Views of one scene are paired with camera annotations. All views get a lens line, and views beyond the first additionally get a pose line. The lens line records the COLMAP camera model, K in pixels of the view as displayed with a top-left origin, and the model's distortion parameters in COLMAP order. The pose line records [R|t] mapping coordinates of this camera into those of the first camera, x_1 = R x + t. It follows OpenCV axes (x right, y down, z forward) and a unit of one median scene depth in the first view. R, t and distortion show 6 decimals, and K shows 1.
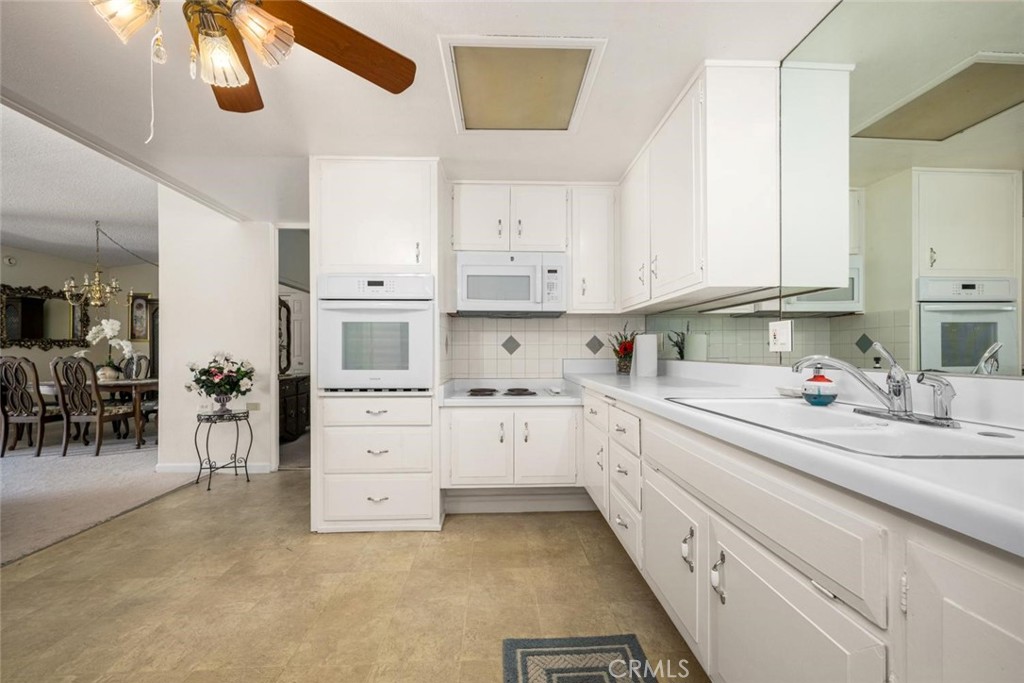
lens RADIAL K [[406.8, 0, 516.5], [0, 406.8, 349.2], [0, 0, 1]] dist [-0.002528, -0.000183]
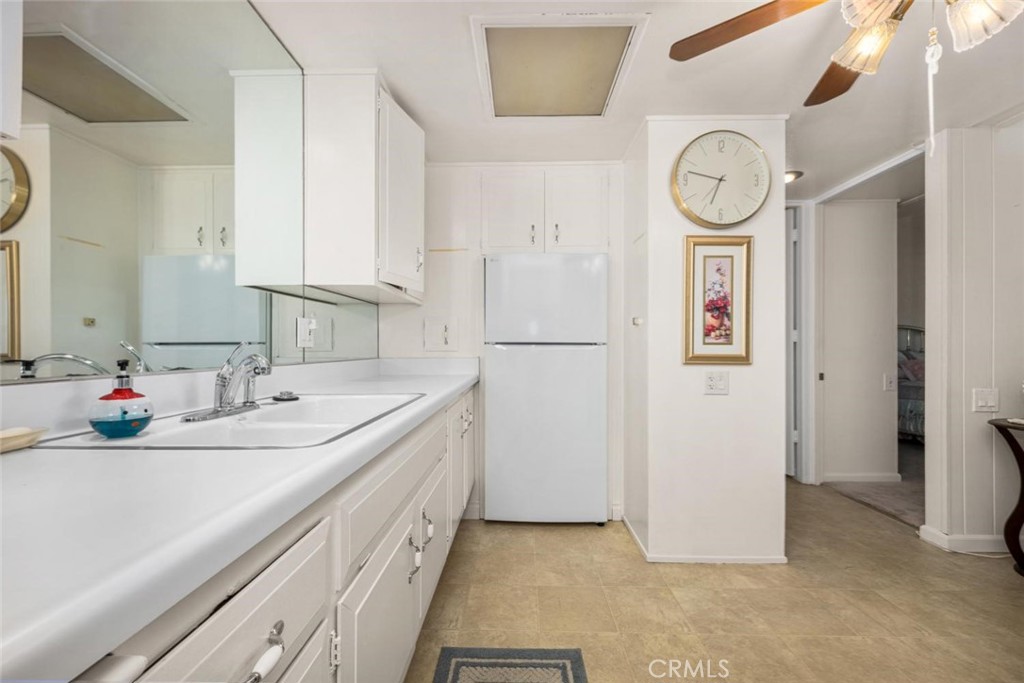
lens RADIAL K [[406.8, 0, 510.9], [0, 406.8, 346.8], [0, 0, 1]] dist [-0.002528, -0.000183]
pose [[-0.997236, 0.002578, 0.074259, 0.058503], [0.002055, 0.999973, -0.007117, 0.002821], [-0.074275, -0.006945, -0.997214, 0.872744]]
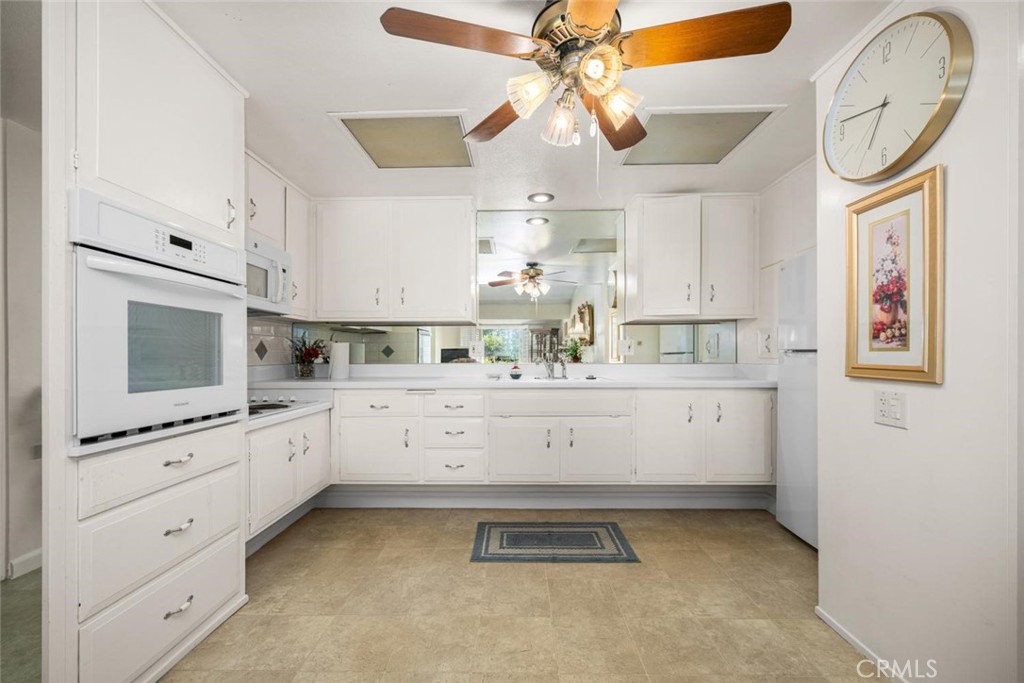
lens RADIAL K [[406.8, 0, 510.1], [0, 406.8, 355.4], [0, 0, 1]] dist [-0.002528, -0.000183]
pose [[0.066380, 0.001062, 0.997794, -0.901684], [-0.002020, 0.999998, -0.000930, 0.001009], [-0.997792, -0.001954, 0.066382, 0.484285]]
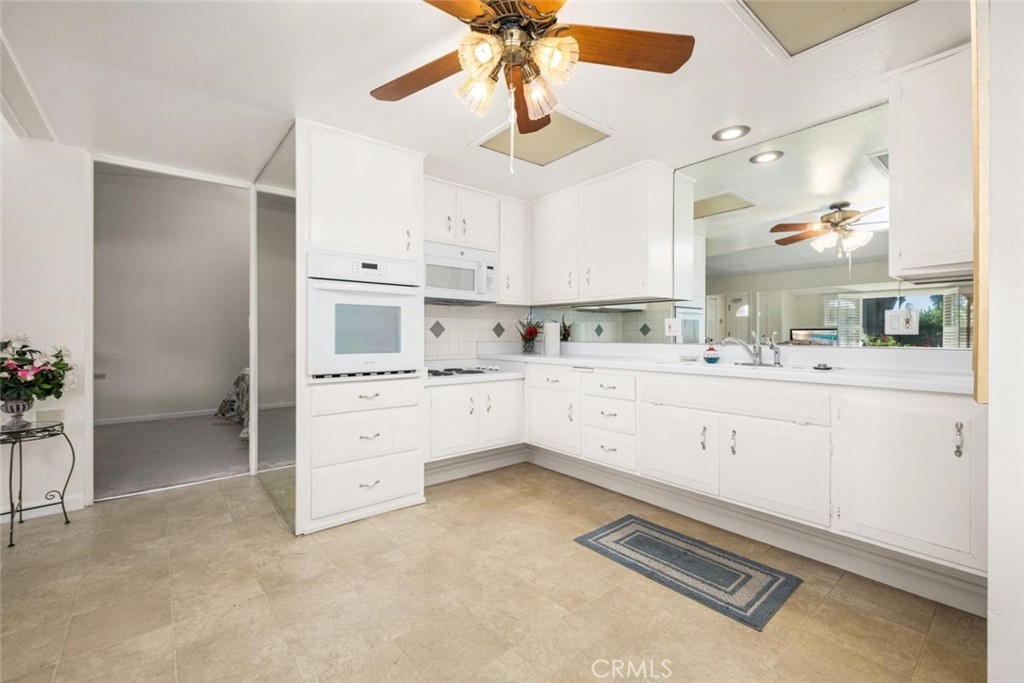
lens RADIAL K [[427.1, 0, 507.0], [0, 427.1, 334.3], [0, 0, 1]] dist [-0.001732, 0.000330]
pose [[0.805034, 0.002918, 0.593222, -0.692513], [-0.004637, 0.999988, 0.001374, 0.000691], [-0.593211, -0.003857, 0.805038, -0.034046]]
